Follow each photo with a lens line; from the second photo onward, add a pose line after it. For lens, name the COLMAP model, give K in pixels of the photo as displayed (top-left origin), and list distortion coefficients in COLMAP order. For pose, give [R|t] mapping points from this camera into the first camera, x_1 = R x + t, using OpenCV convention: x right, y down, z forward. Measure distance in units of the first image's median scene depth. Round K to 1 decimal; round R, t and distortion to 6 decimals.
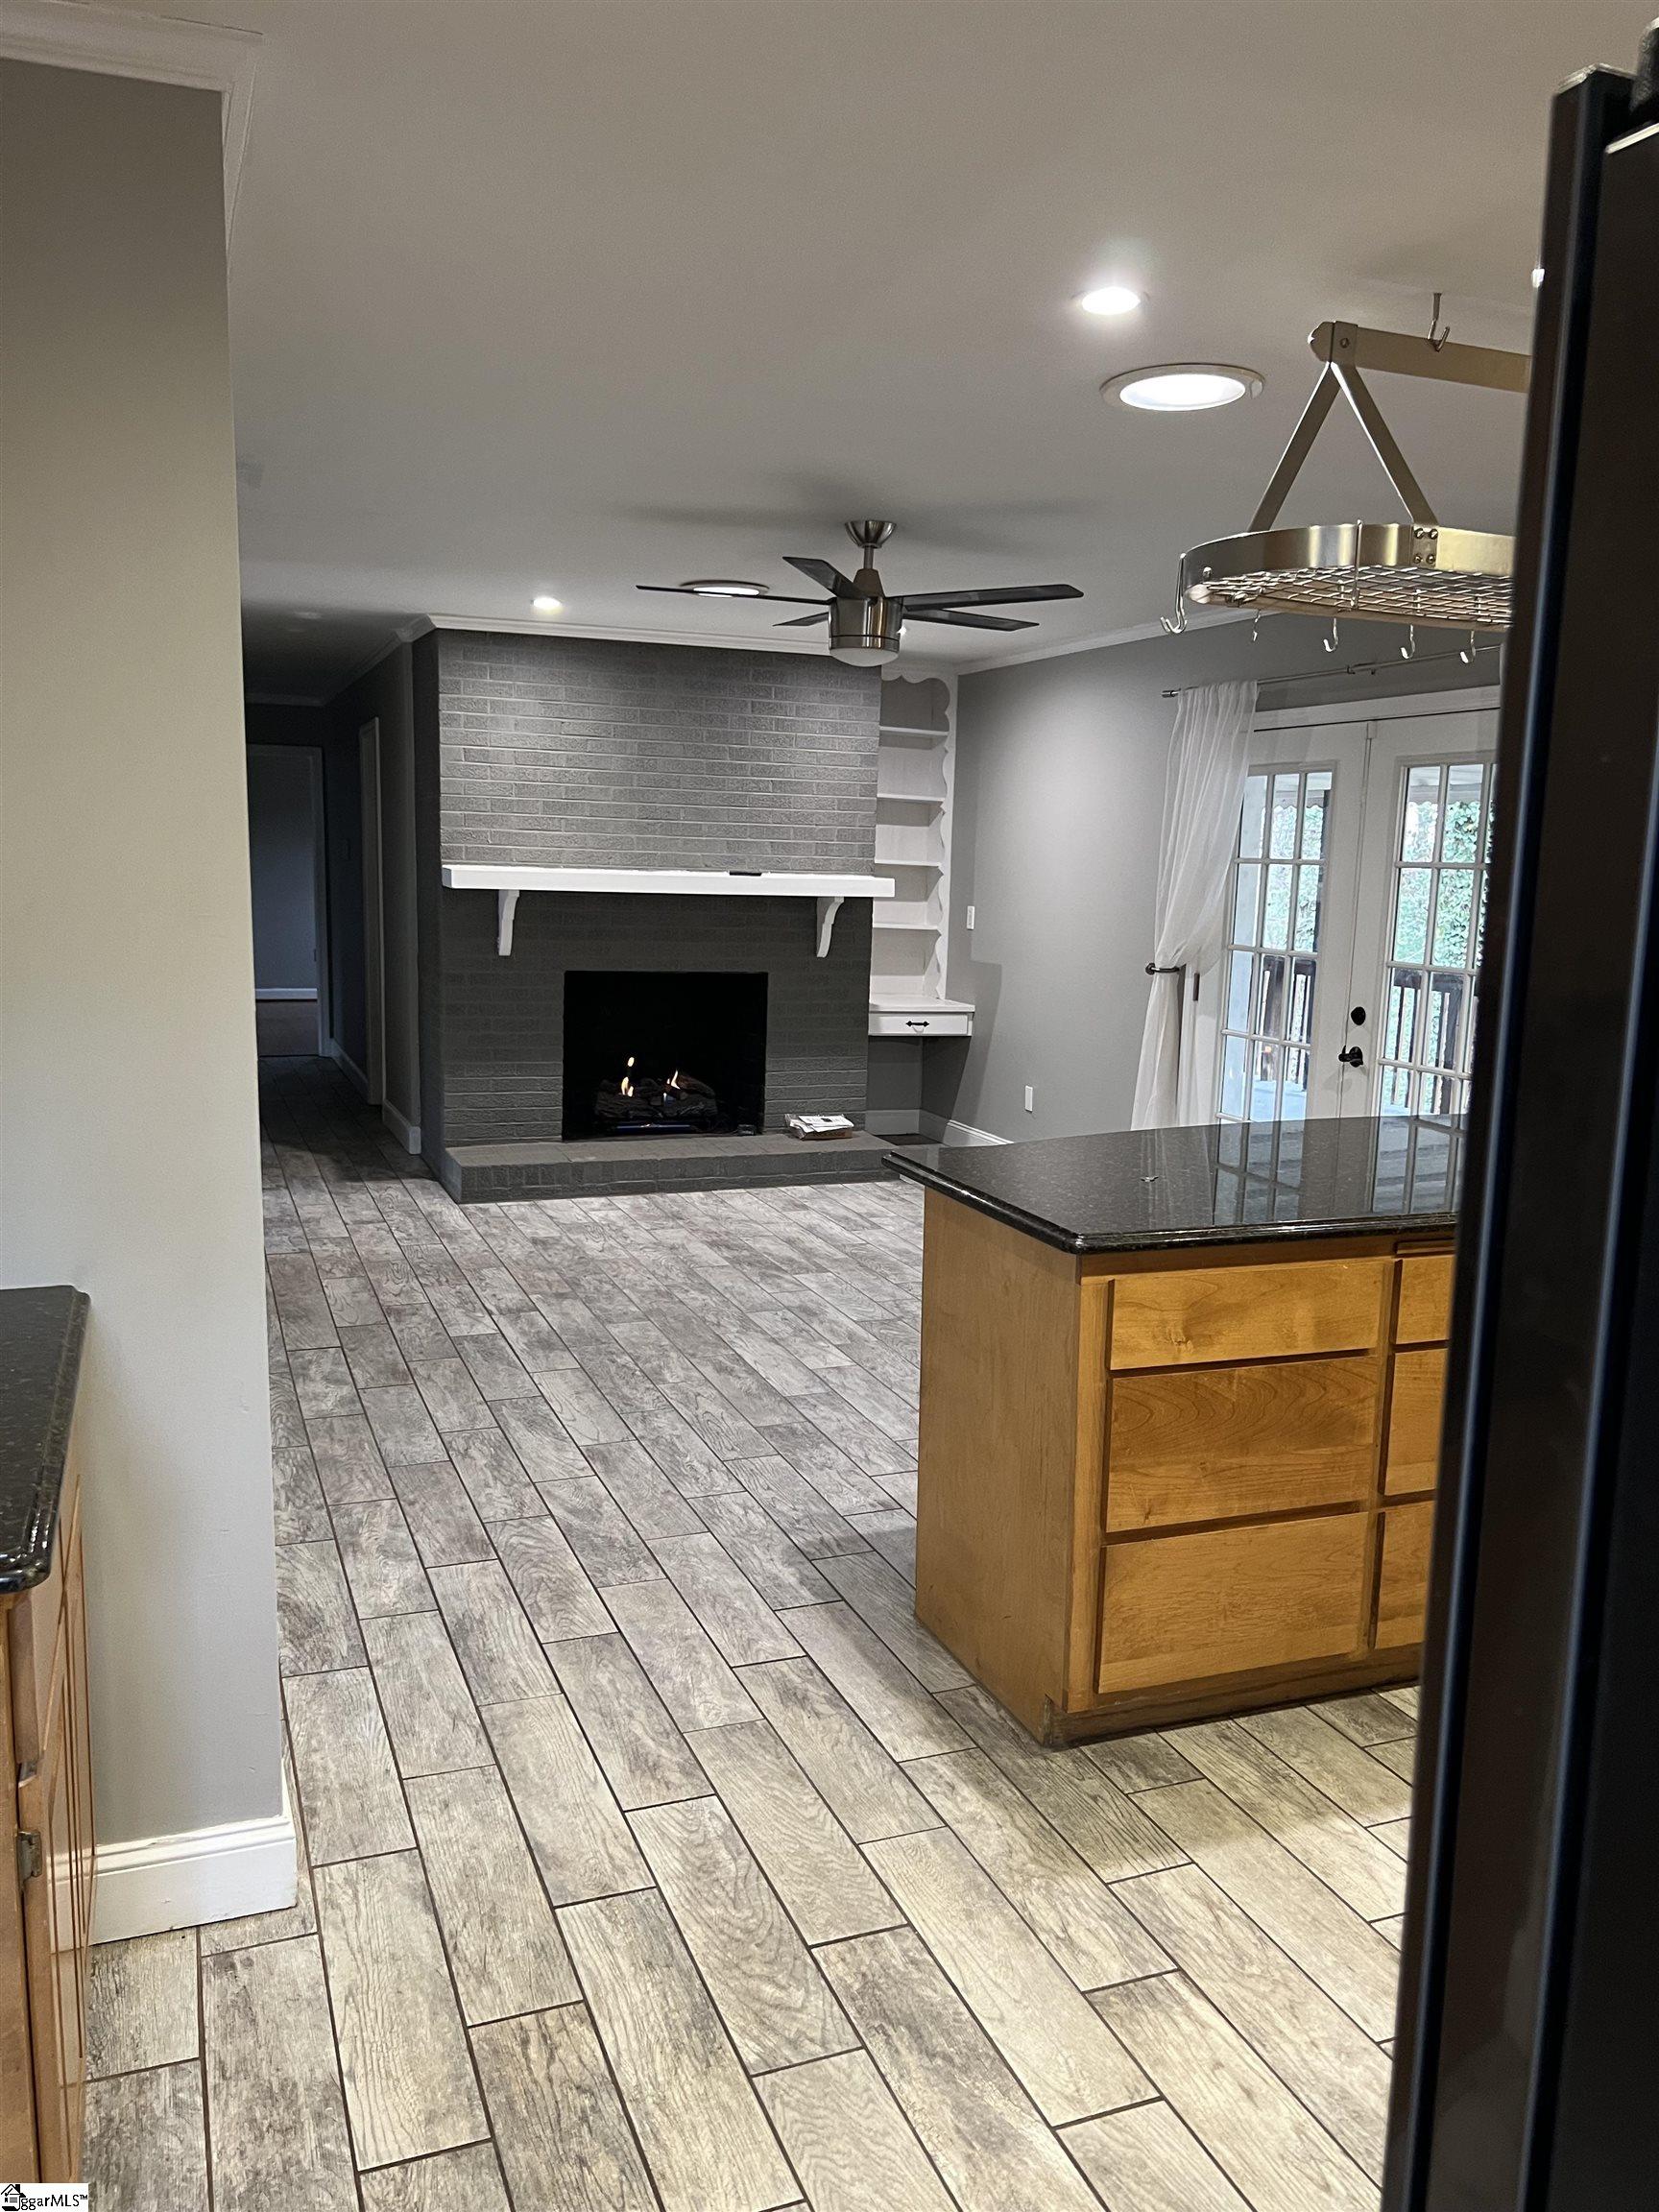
lens RADIAL K [[1639.4, 0, 835.6], [0, 1639.4, 1099.9], [0, 0, 1]] dist [0.062757, -0.078322]
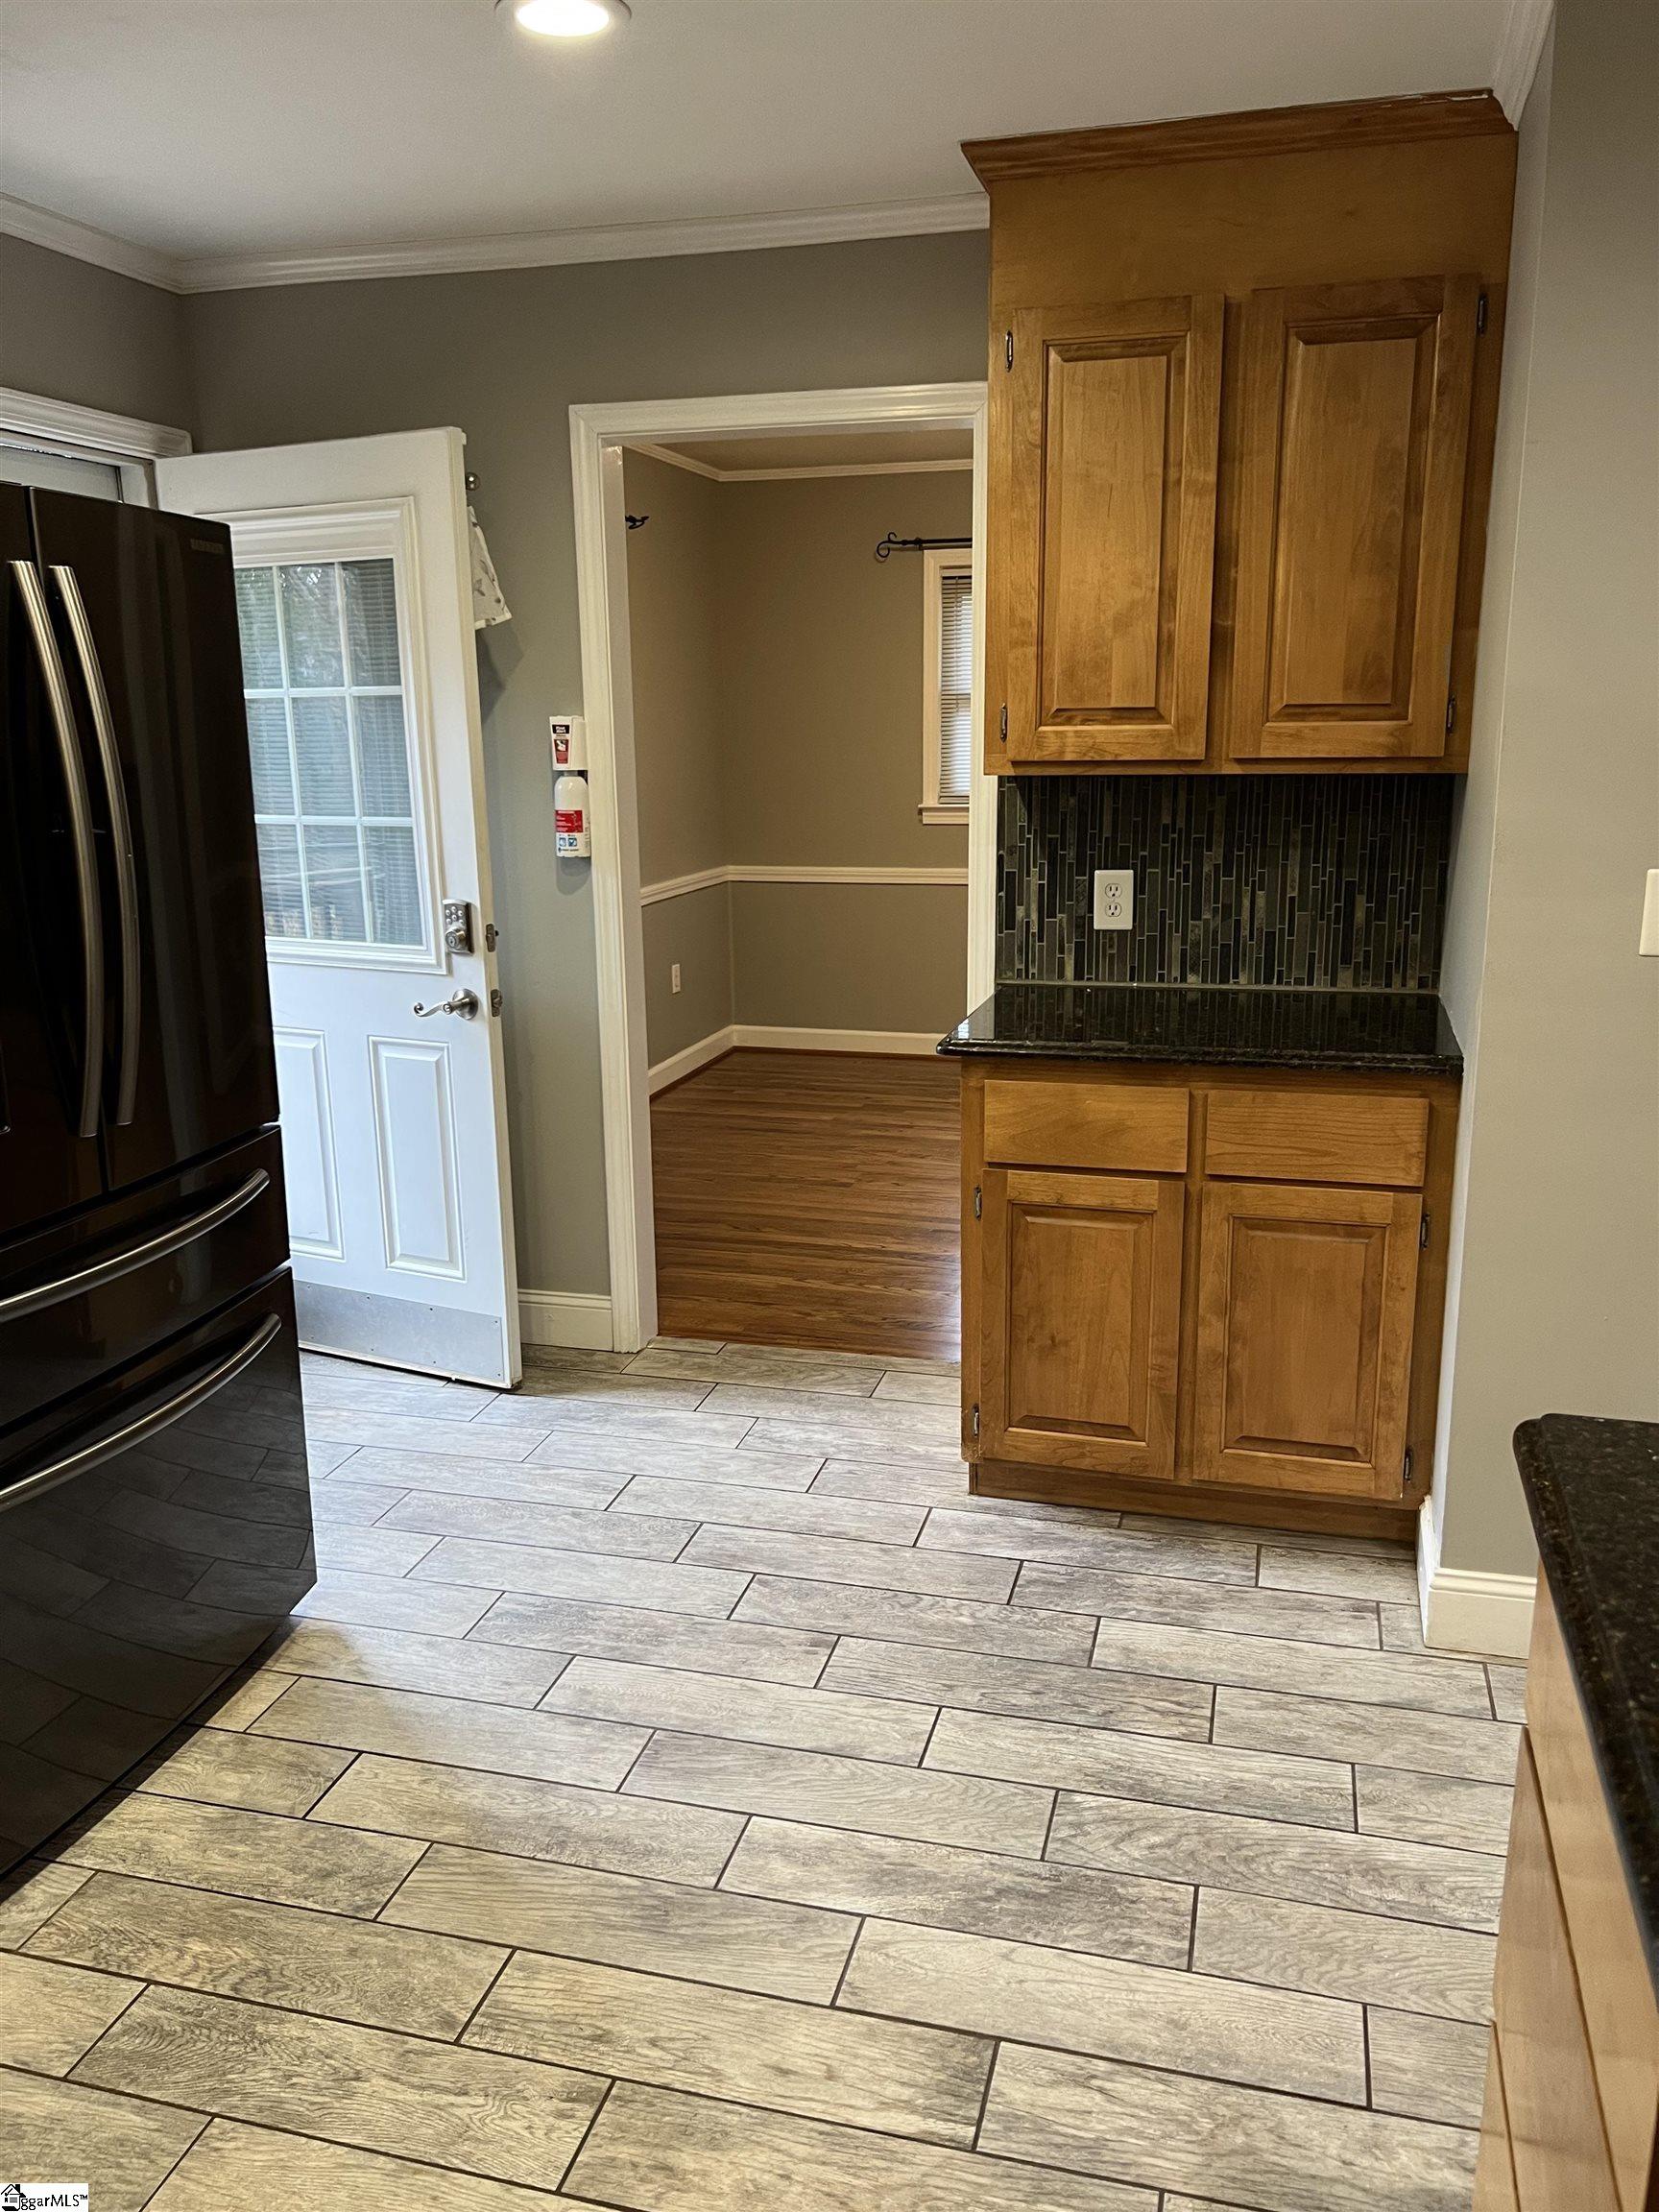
lens RADIAL K [[1639.4, 0, 835.6], [0, 1639.4, 1099.9], [0, 0, 1]] dist [0.062757, -0.078322]
pose [[-0.597148, 0.169358, -0.784048, 0.809729], [-0.117958, 0.948290, 0.294674, -0.170967], [0.793410, 0.268449, -0.546292, 1.302923]]
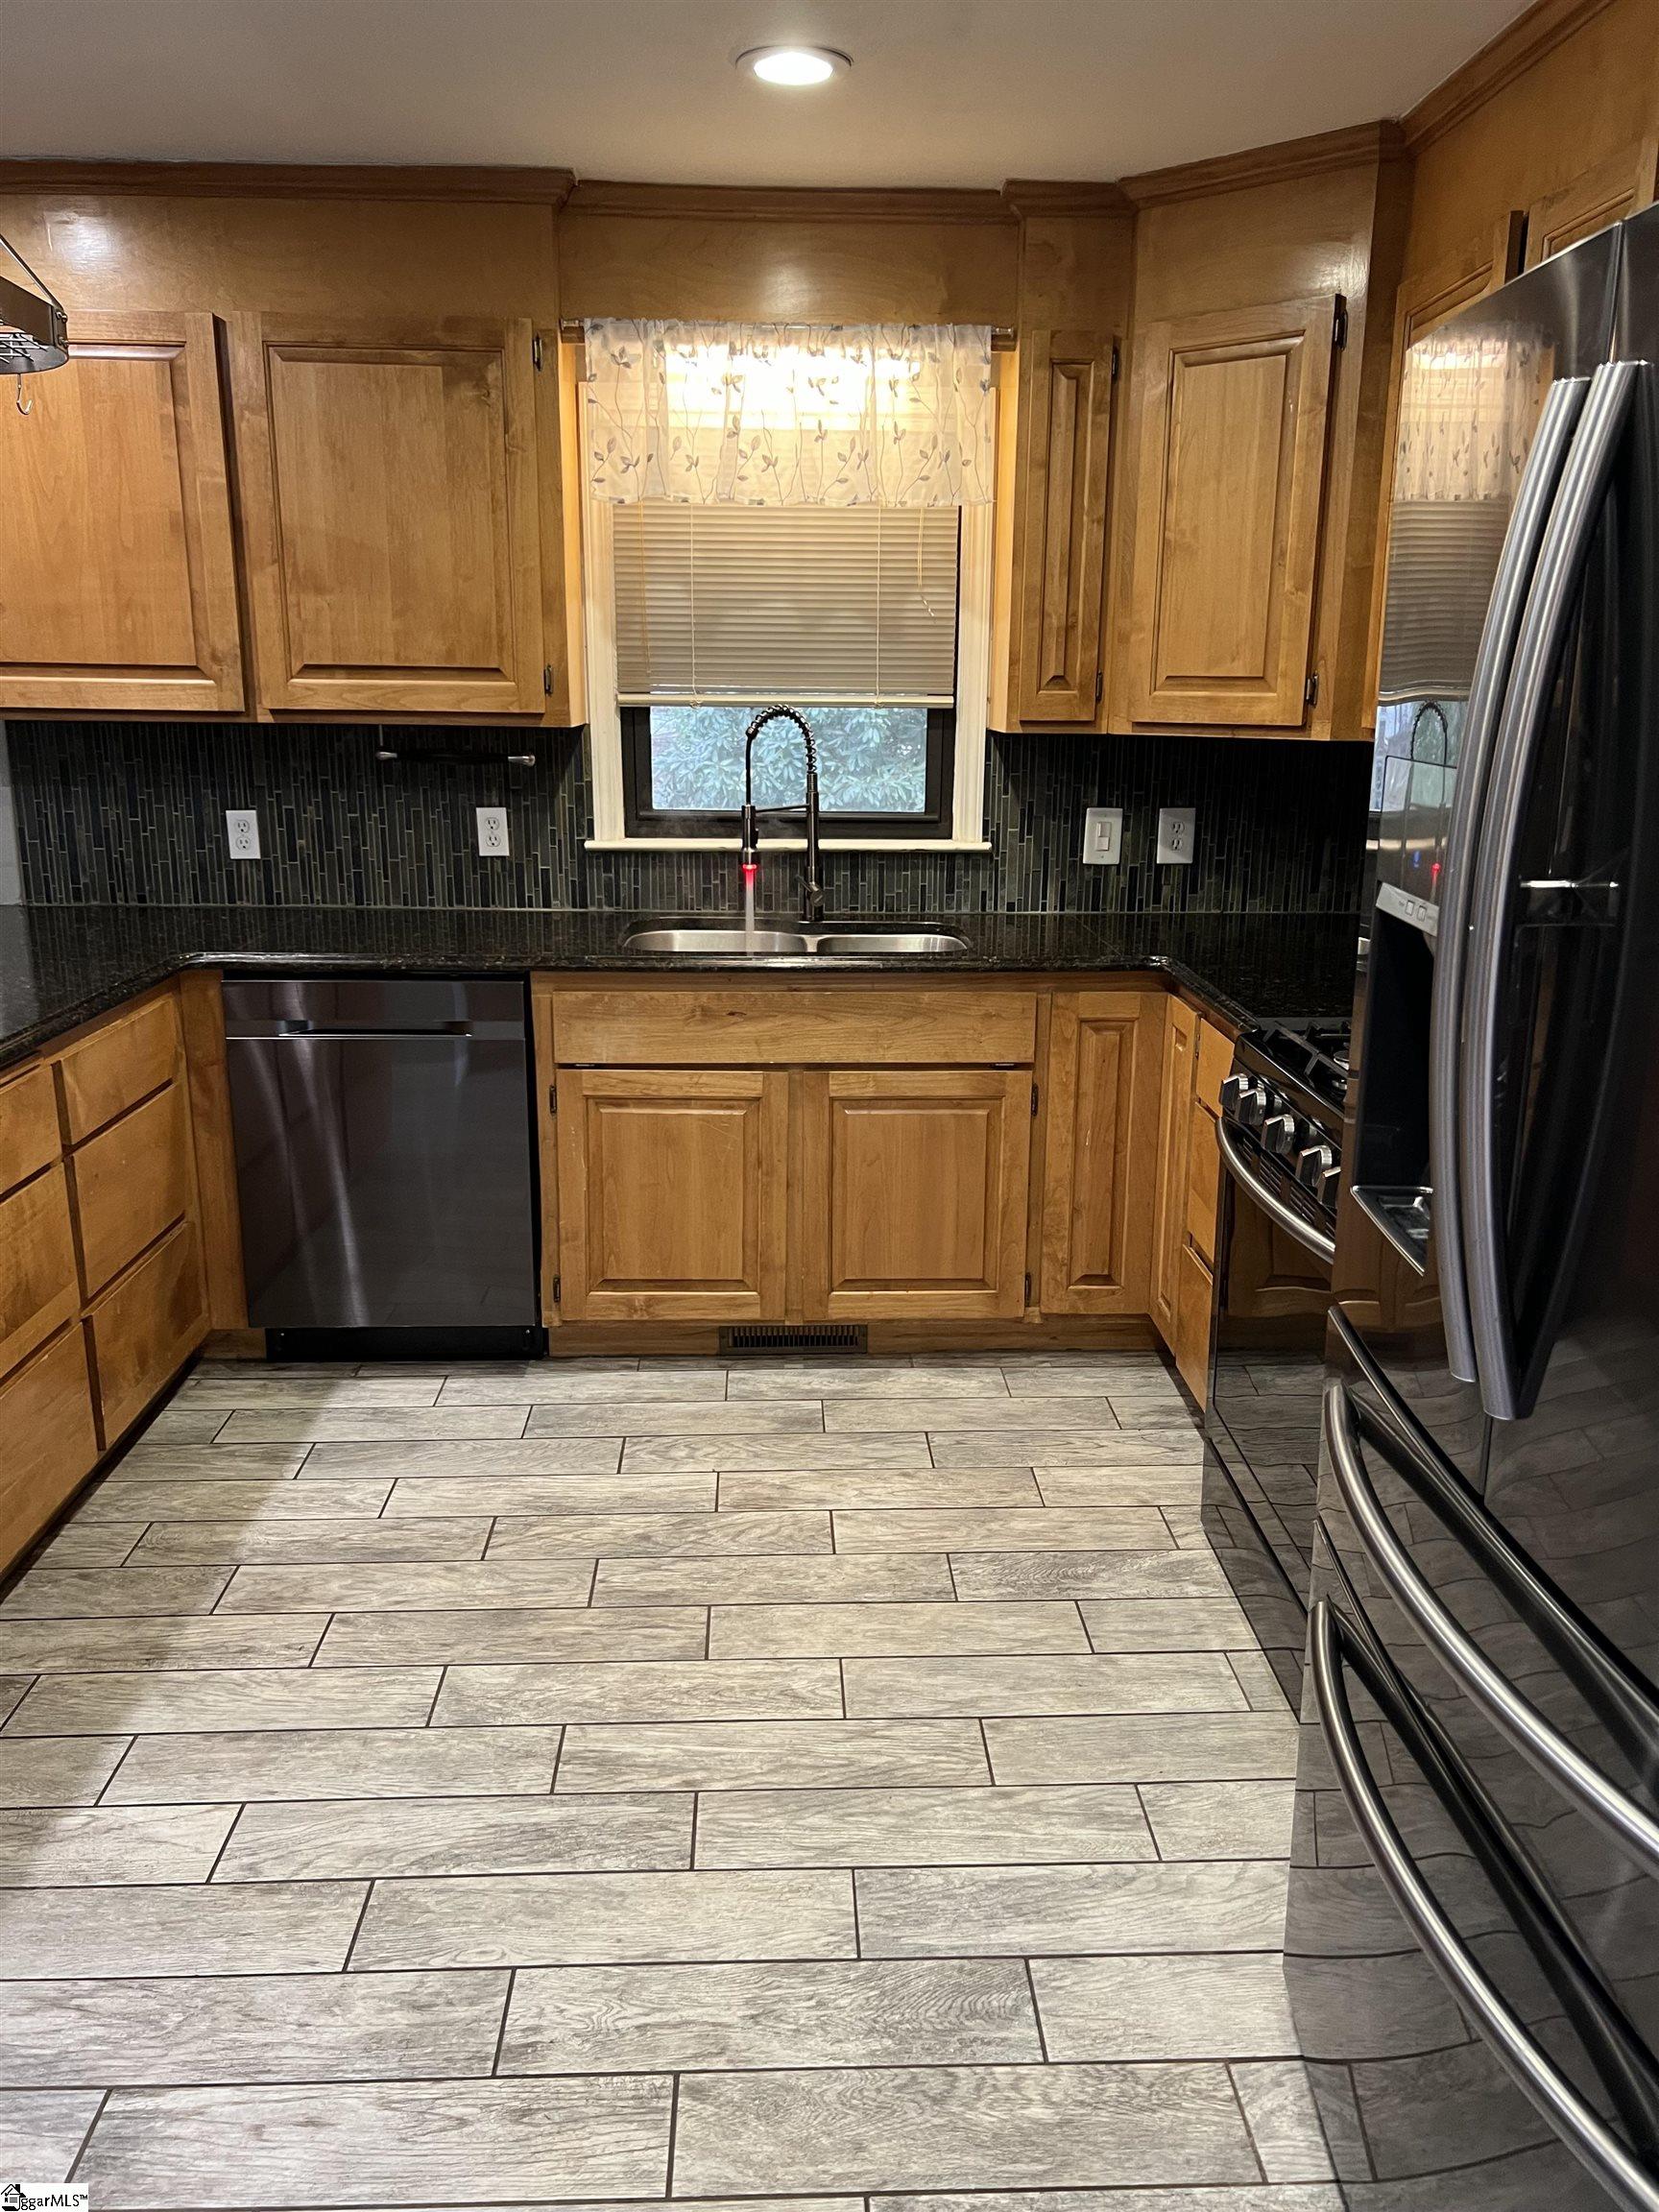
lens RADIAL K [[1639.4, 0, 835.6], [0, 1639.4, 1099.9], [0, 0, 1]] dist [0.062757, -0.078322]
pose [[0.324706, -0.255199, 0.910736, -0.287962], [0.132585, 0.965685, 0.223325, -0.058520], [-0.936476, 0.048235, 0.347400, 0.404729]]
